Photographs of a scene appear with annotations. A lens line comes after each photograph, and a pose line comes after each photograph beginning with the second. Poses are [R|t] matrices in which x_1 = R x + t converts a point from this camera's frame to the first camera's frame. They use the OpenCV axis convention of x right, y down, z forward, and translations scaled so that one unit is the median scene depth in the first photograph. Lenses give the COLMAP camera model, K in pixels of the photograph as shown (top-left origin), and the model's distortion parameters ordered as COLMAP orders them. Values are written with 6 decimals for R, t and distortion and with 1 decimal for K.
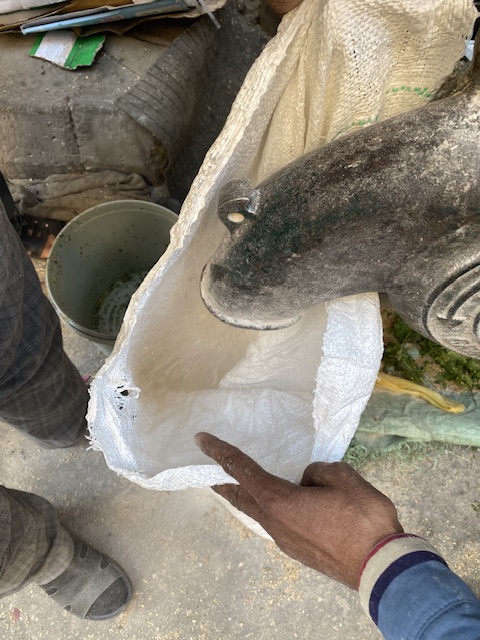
lens RADIAL K [[491.7, 0, 244.2], [0, 491.7, 315.9], [0, 0, 1]] dist [0.001800, -0.011936]
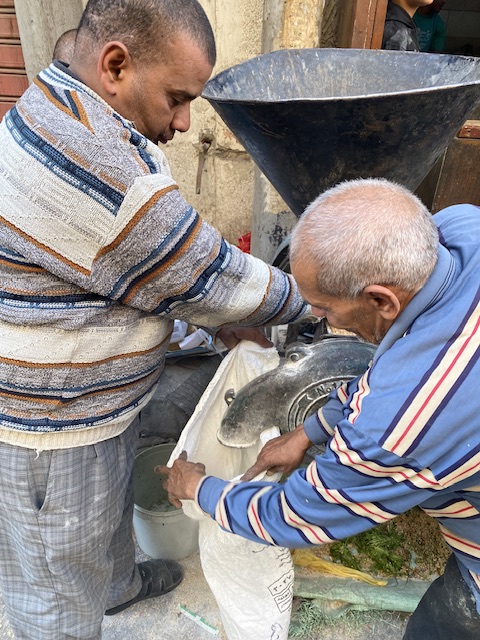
lens RADIAL K [[491.7, 0, 245.1], [0, 491.7, 315.2], [0, 0, 1]] dist [0.001800, -0.011936]
pose [[0.999994, -0.003074, -0.001379, 0.087387], [0.001633, 0.800238, -0.599681, 1.254940], [0.002946, 0.599675, 0.800238, -1.904641]]
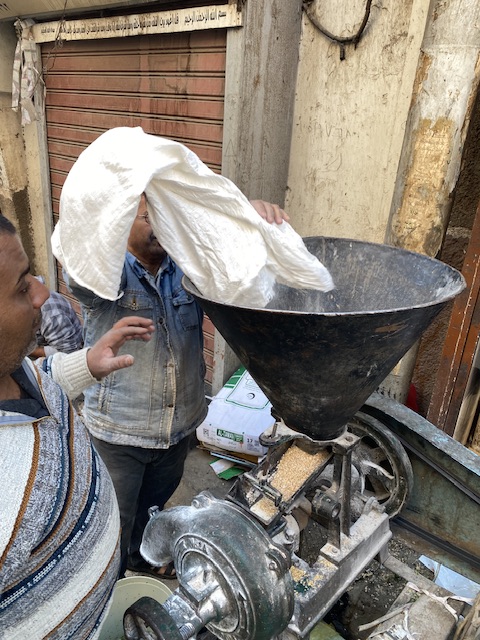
lens RADIAL K [[491.7, 0, 238.5], [0, 491.7, 319.9], [0, 0, 1]] dist [0.001800, -0.011936]
pose [[0.788500, 0.243888, -0.564612, 2.135070], [-0.581754, 0.593643, -0.556013, 0.596954], [0.199573, 0.766882, 0.609970, -2.218952]]
